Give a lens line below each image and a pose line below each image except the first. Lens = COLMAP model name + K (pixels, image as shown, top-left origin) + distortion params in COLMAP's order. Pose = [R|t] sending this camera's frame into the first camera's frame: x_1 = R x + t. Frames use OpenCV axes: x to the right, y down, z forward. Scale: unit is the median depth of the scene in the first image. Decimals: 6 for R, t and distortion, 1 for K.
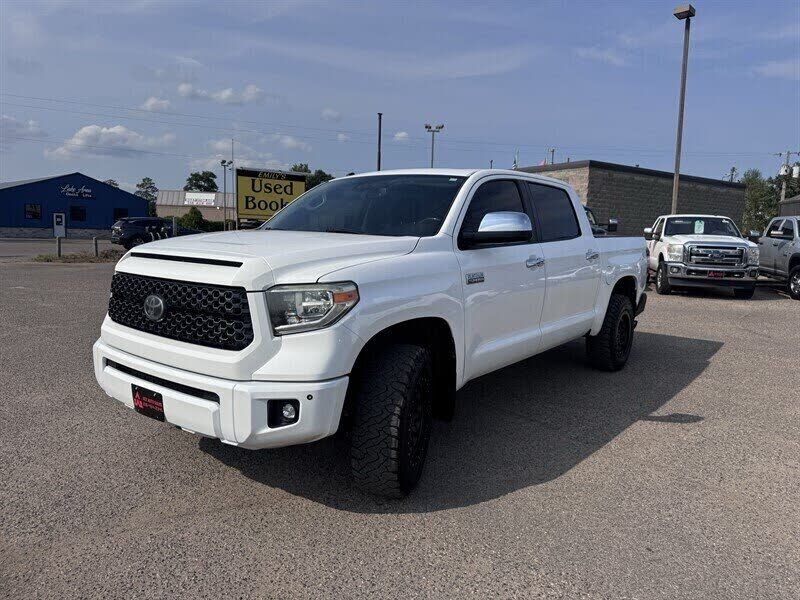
lens RADIAL K [[613.8, 0, 400.0], [0, 613.8, 300.0], [0, 0, 1]] dist [0.051115, -0.001539]
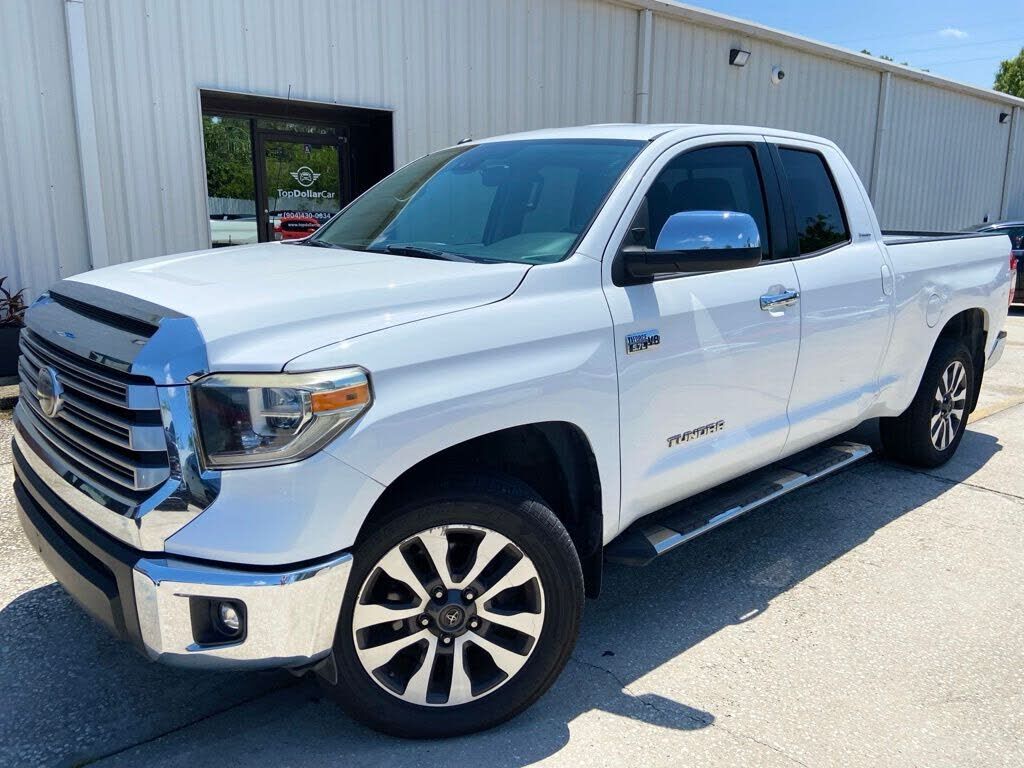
lens RADIAL K [[785.6, 0, 512.0], [0, 785.6, 384.0], [0, 0, 1]] dist [0.051115, -0.001539]
pose [[0.985649, 0.013367, -0.168279, 0.130628], [0.002754, 0.995454, 0.095208, -0.064132], [0.168787, -0.094306, 0.981131, 0.319822]]
